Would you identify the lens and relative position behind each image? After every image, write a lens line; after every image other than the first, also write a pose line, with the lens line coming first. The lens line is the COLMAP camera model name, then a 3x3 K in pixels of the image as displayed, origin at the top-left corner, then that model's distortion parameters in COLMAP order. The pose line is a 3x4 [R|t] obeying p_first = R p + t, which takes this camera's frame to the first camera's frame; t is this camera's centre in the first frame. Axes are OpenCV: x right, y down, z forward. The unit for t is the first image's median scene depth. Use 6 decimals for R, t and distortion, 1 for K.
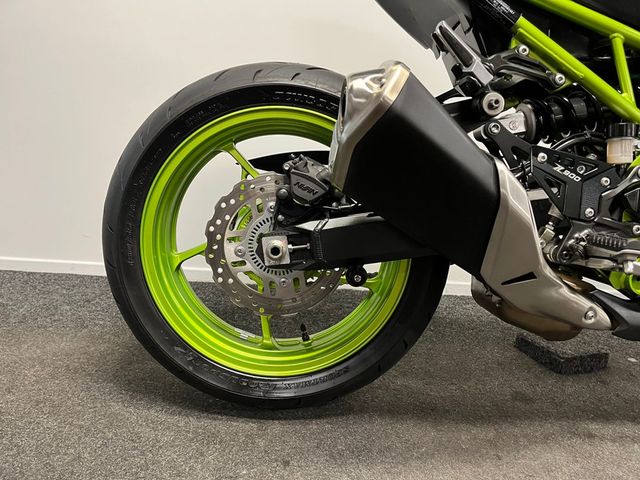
lens RADIAL K [[494.7, 0, 319.5], [0, 494.7, 245.0], [0, 0, 1]] dist [0.053325, -0.070689]
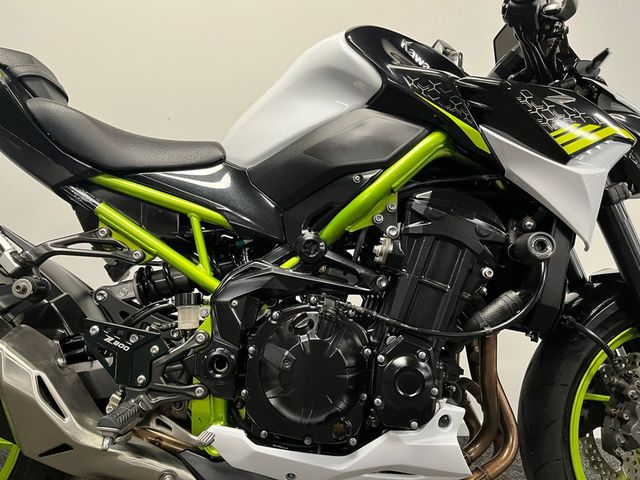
lens RADIAL K [[494.7, 0, 317.1], [0, 494.7, 238.7], [0, 0, 1]] dist [0.053325, -0.070689]
pose [[0.999274, -0.037875, 0.004016, 0.820598], [0.037832, 0.974855, -0.219604, -0.097274], [0.004403, 0.219596, 0.975581, -0.097079]]
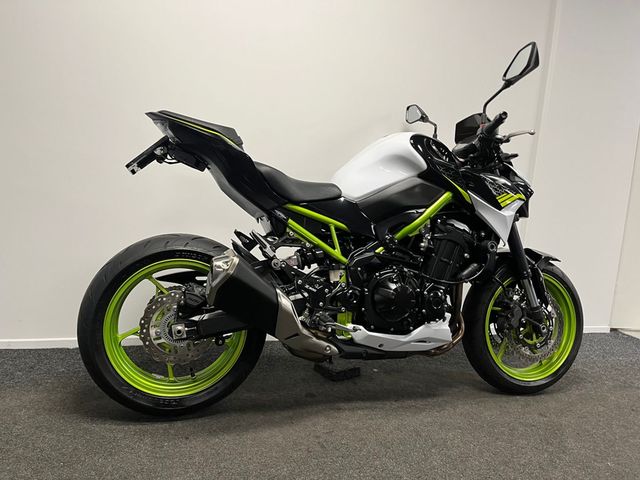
lens RADIAL K [[494.7, 0, 318.8], [0, 494.7, 239.2], [0, 0, 1]] dist [0.053325, -0.070689]
pose [[0.960851, -0.027881, 0.275657, -0.083879], [0.053348, 0.994924, -0.085323, -0.151332], [-0.271879, 0.096689, 0.957462, -1.084540]]
